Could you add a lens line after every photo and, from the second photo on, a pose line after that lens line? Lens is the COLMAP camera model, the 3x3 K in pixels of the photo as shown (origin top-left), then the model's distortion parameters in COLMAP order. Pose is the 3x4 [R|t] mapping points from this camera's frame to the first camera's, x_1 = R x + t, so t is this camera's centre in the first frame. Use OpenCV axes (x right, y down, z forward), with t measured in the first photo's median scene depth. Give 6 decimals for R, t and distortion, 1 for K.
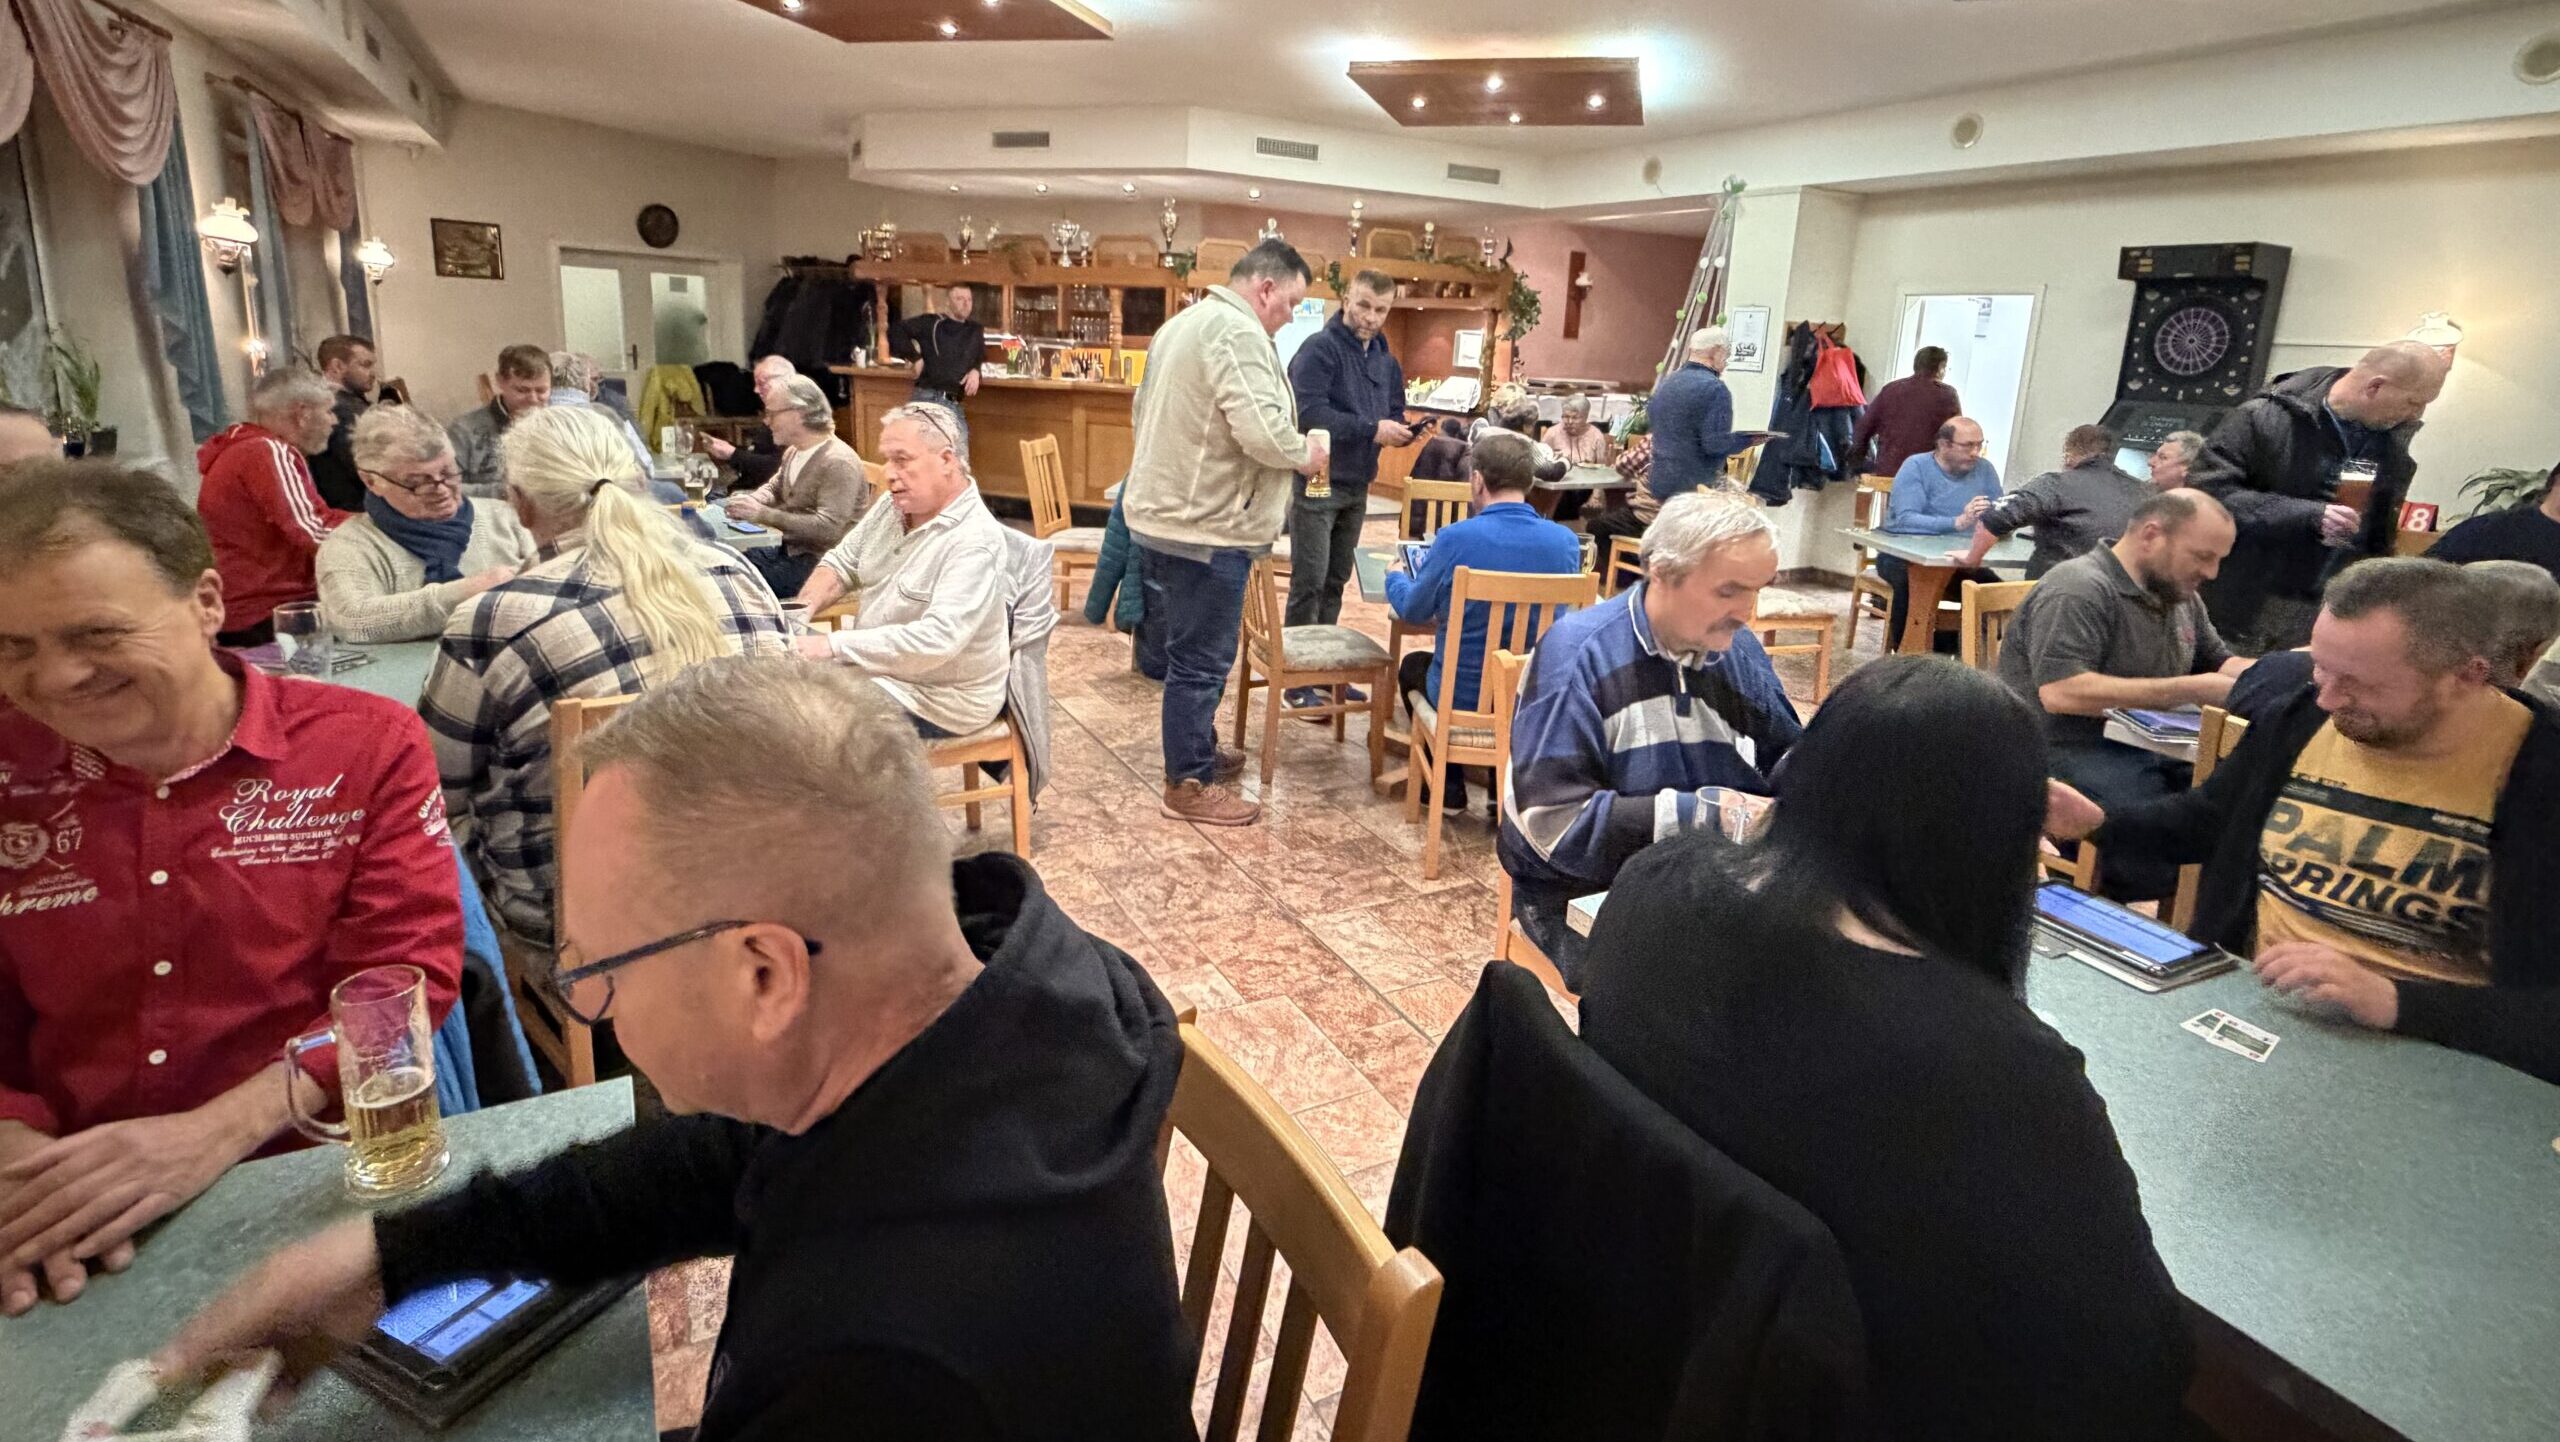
lens RADIAL K [[1215.9, 0, 1274.4], [0, 1215.9, 598.3], [0, 0, 1]] dist [0.004610, -0.000990]
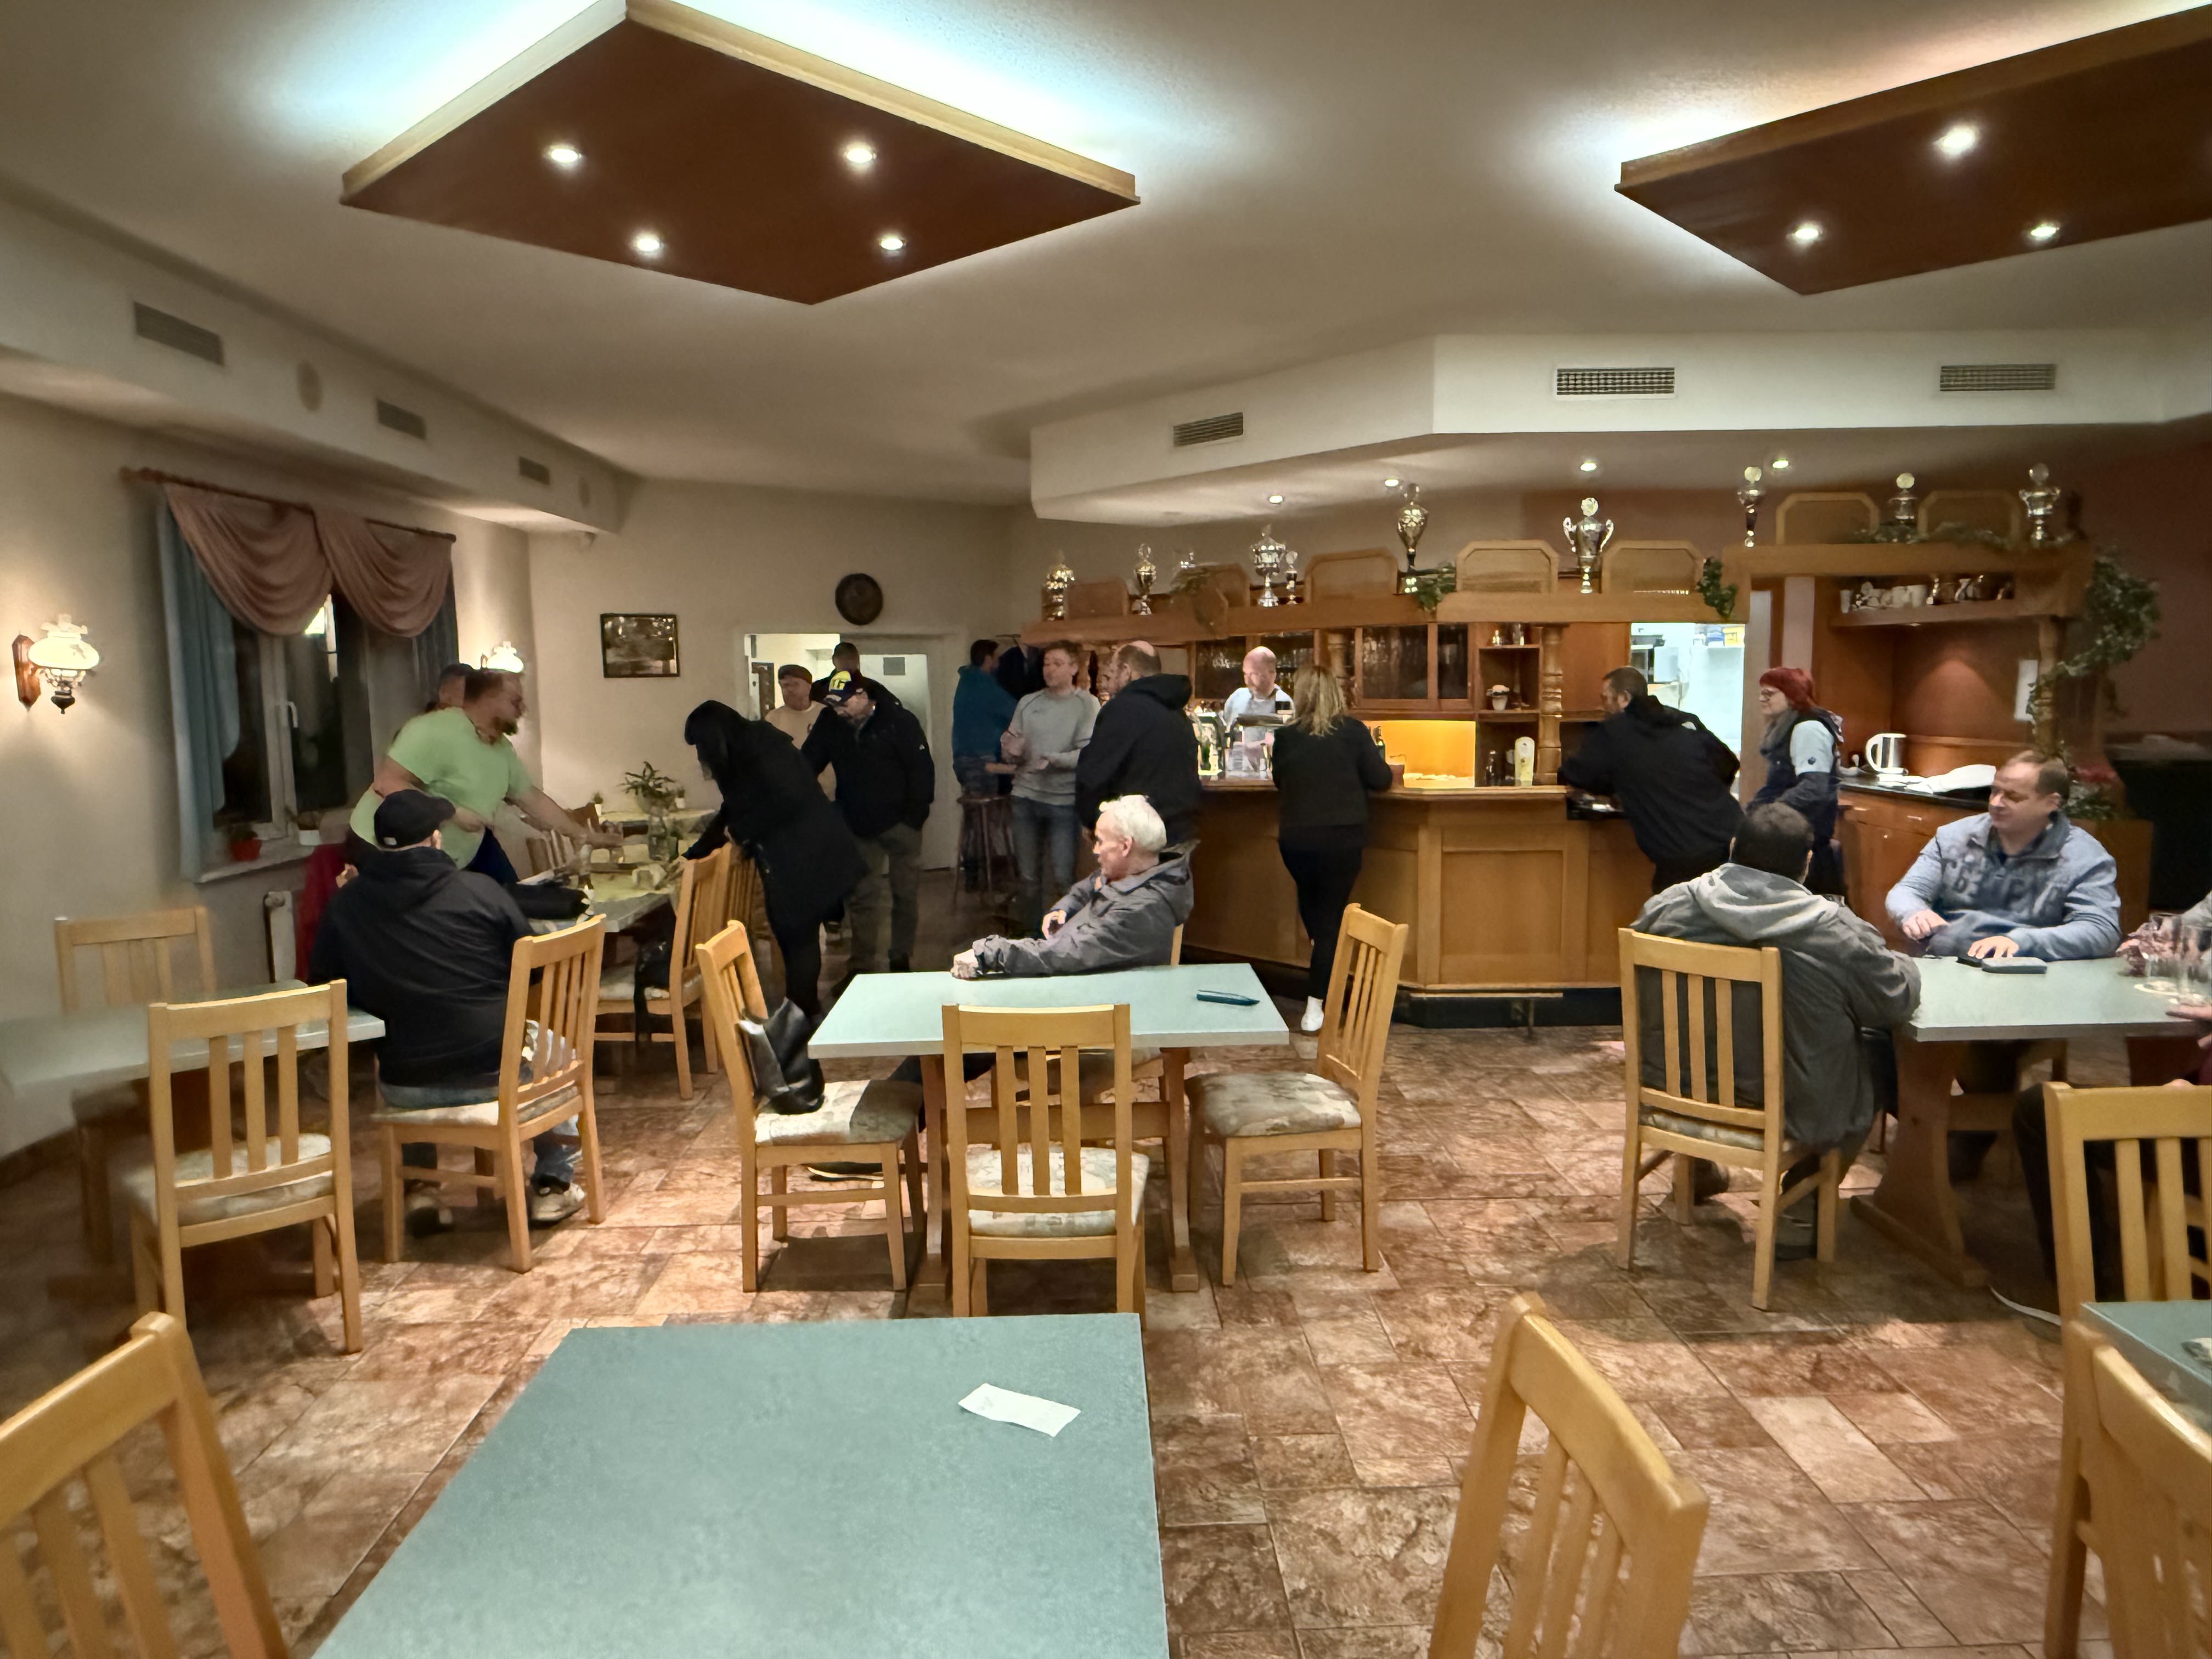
lens RADIAL K [[1422.7, 0, 1103.8], [0, 1422.7, 847.3], [0, 0, 1]] dist [0.001118, 0.001212]
pose [[0.896253, -0.009777, -0.443435, 0.132939], [-0.035324, 0.995008, -0.093334, -0.099432], [0.442134, 0.099314, 0.891434, 0.419942]]
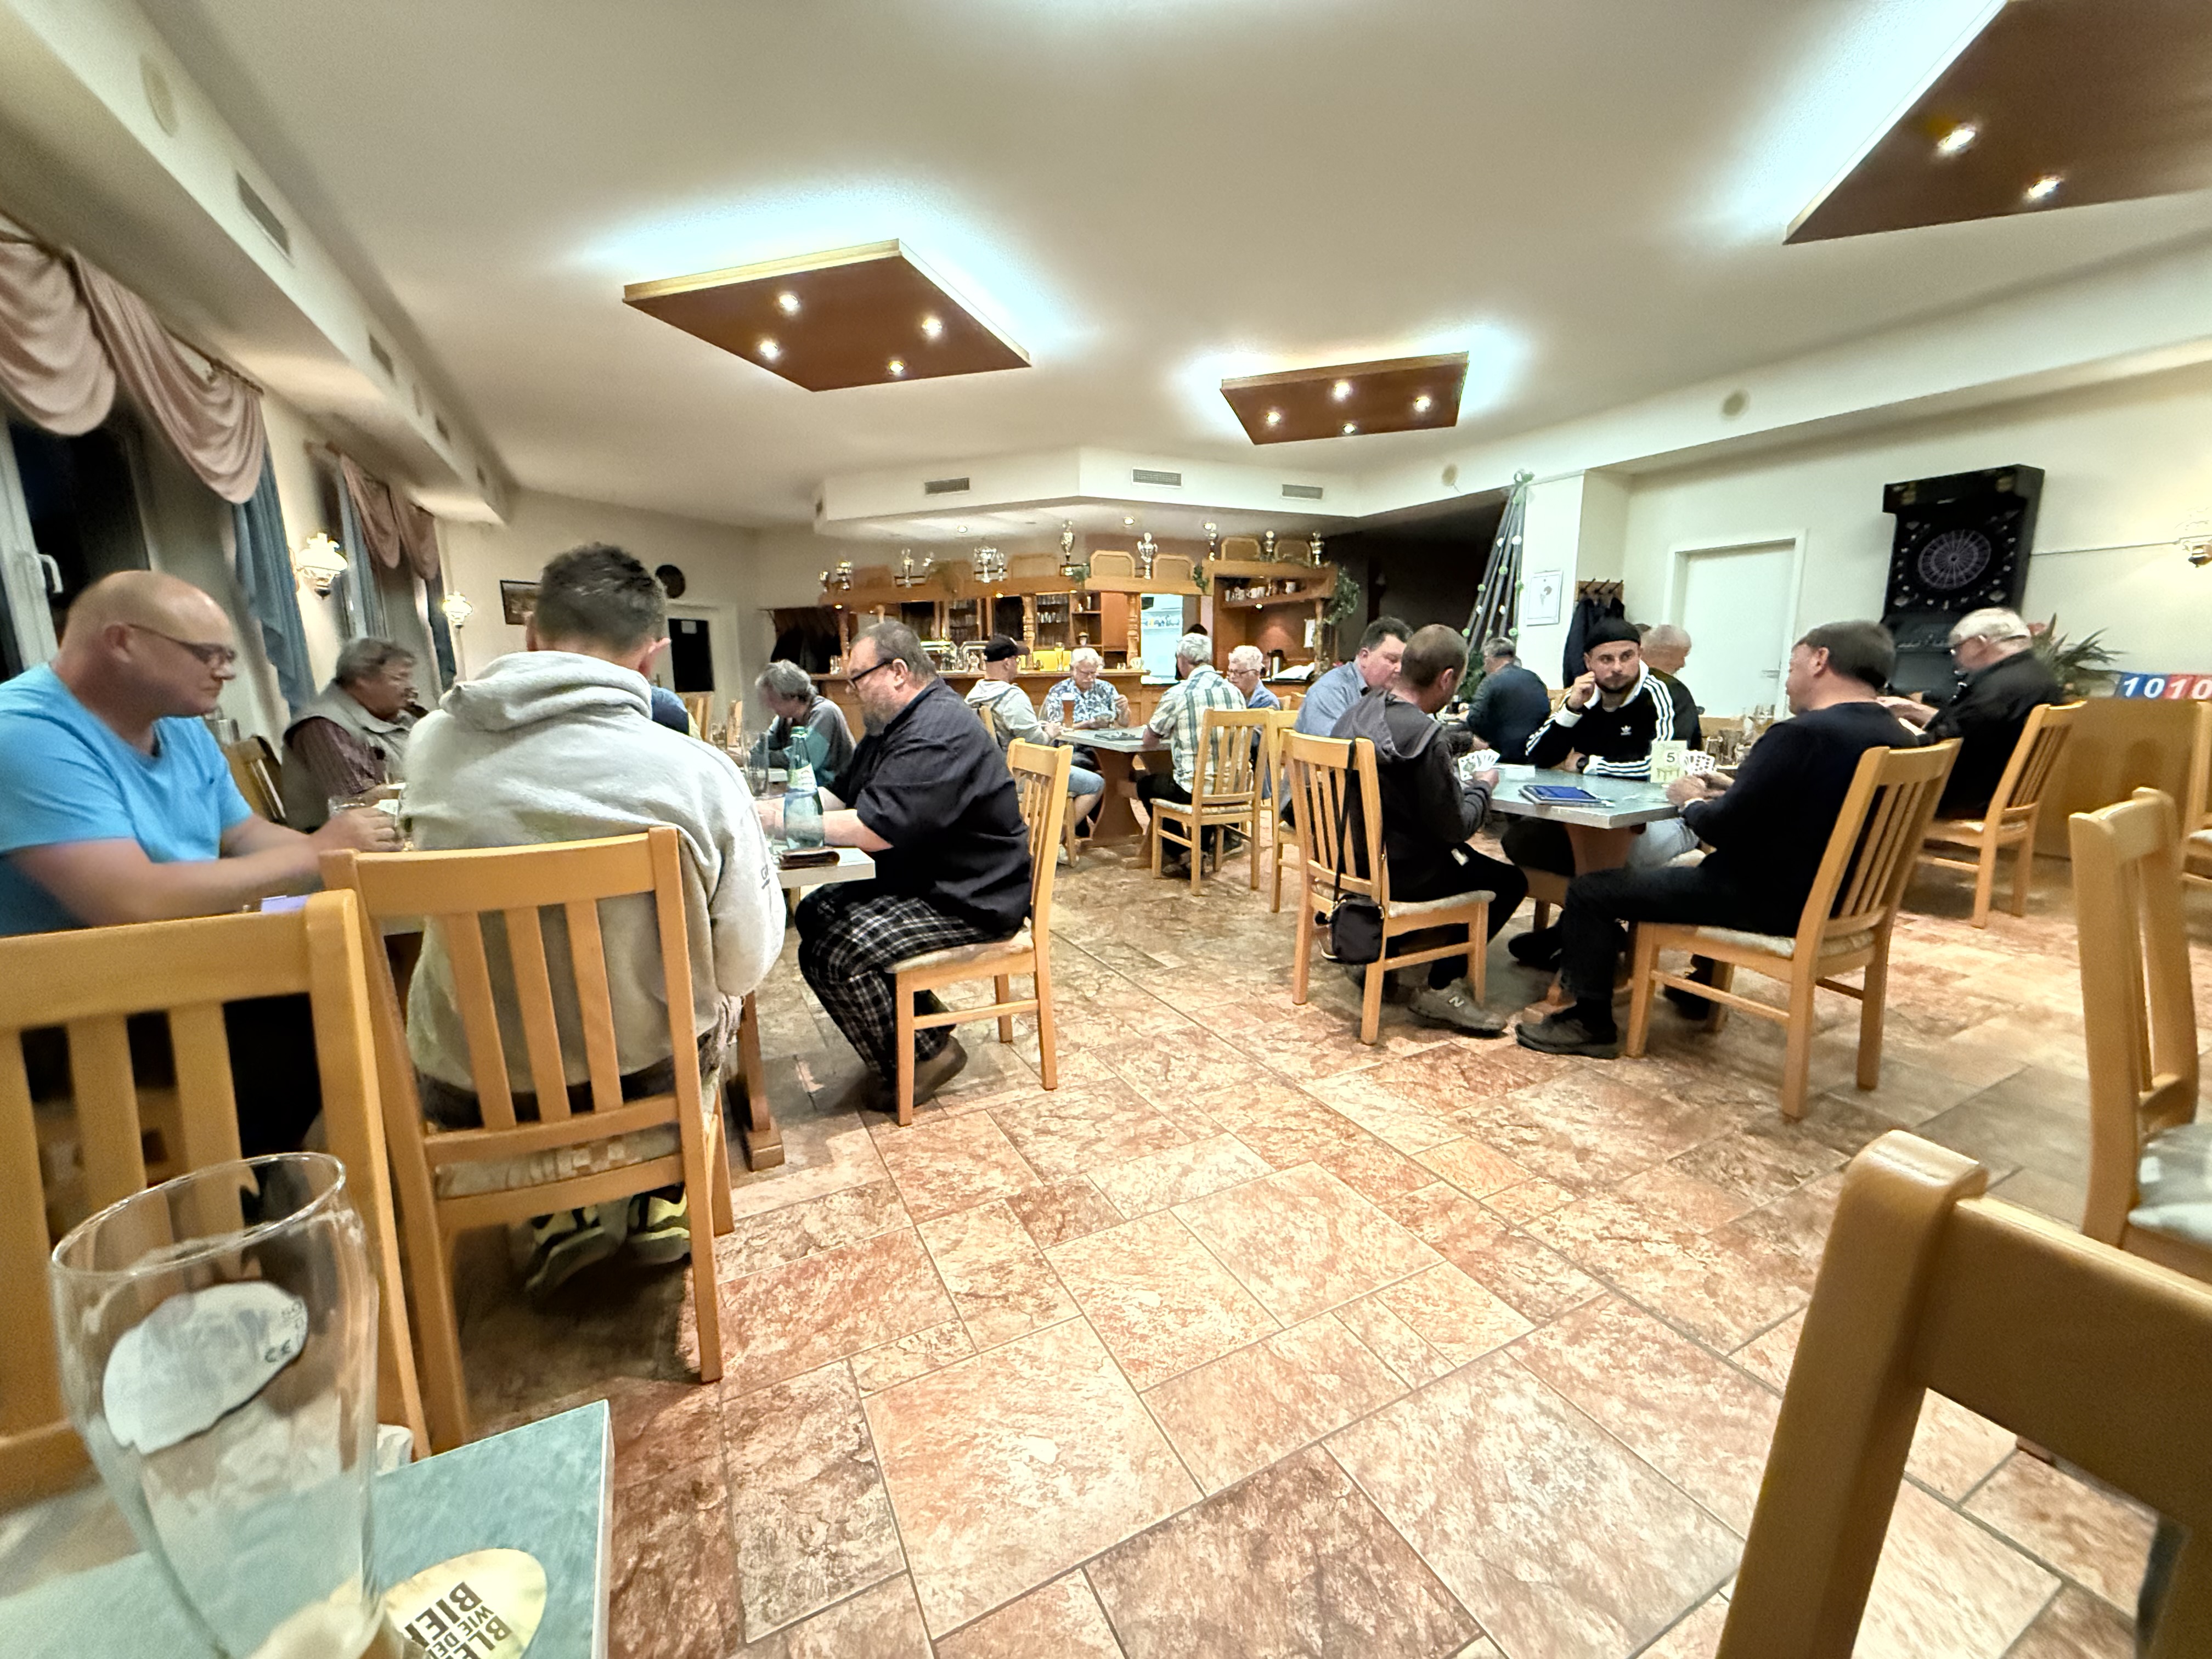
lens RADIAL K [[887.5, 0, 1099.8], [0, 887.5, 830.9], [0, 0, 1]] dist [0.000245, 0.000149]
pose [[0.998038, -0.055734, -0.028532, -0.061398], [0.054818, 0.997986, -0.031917, 0.033406], [0.030254, 0.030290, 0.999083, 0.124519]]
